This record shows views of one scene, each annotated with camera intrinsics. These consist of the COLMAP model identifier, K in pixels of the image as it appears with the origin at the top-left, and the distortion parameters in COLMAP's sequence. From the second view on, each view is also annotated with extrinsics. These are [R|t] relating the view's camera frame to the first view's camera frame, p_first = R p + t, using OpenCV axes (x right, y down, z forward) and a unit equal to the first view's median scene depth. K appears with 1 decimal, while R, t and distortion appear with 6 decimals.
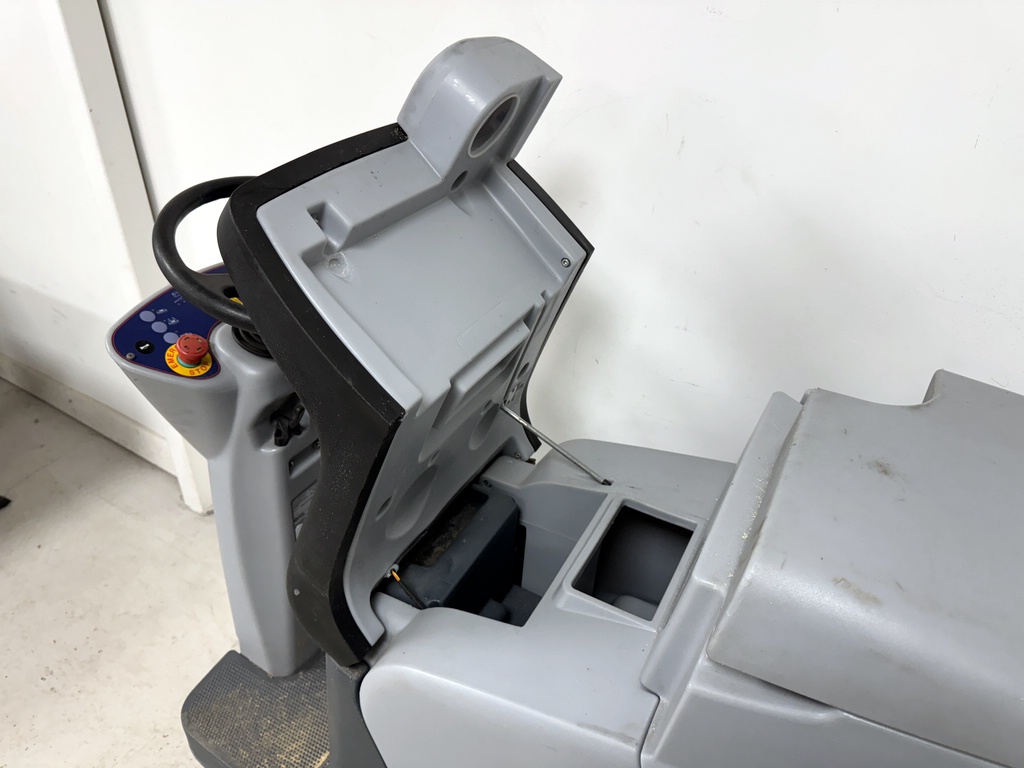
lens RADIAL K [[720.2, 0, 512.0], [0, 720.2, 384.0], [0, 0, 1]] dist [0.039660, -0.050432]
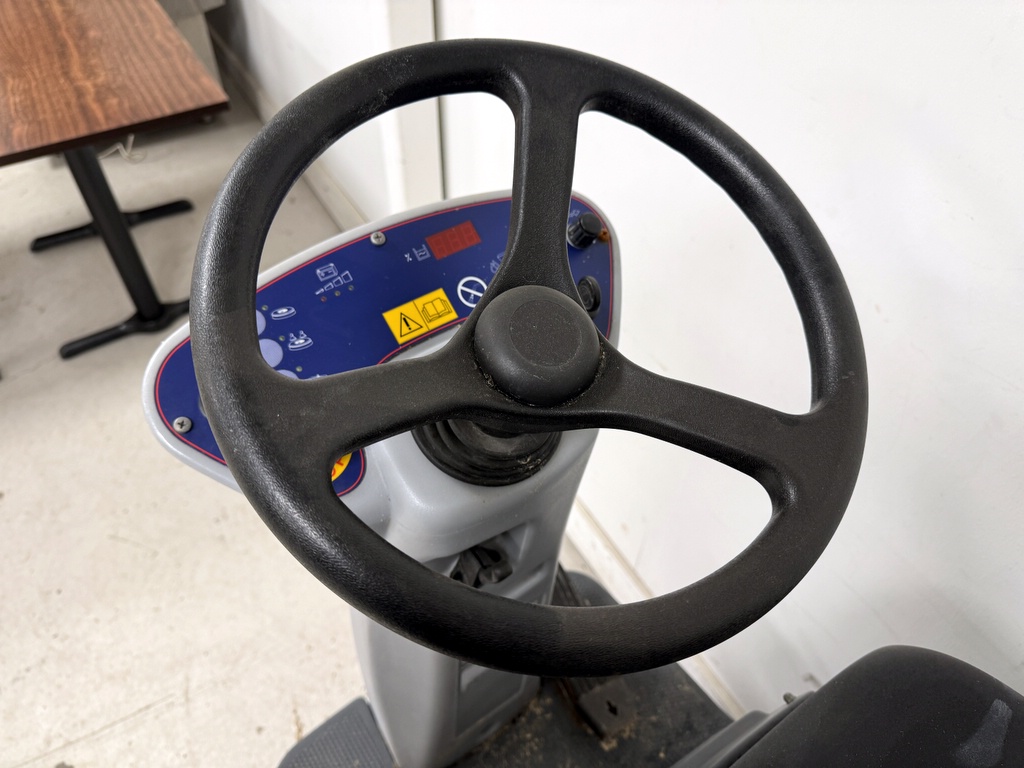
lens RADIAL K [[720.2, 0, 512.0], [0, 720.2, 384.0], [0, 0, 1]] dist [0.039660, -0.050432]
pose [[0.901585, 0.337549, -0.270565, -0.176869], [-0.252725, 0.918585, 0.303862, -0.193470], [0.351105, -0.205578, 0.913489, 0.488353]]
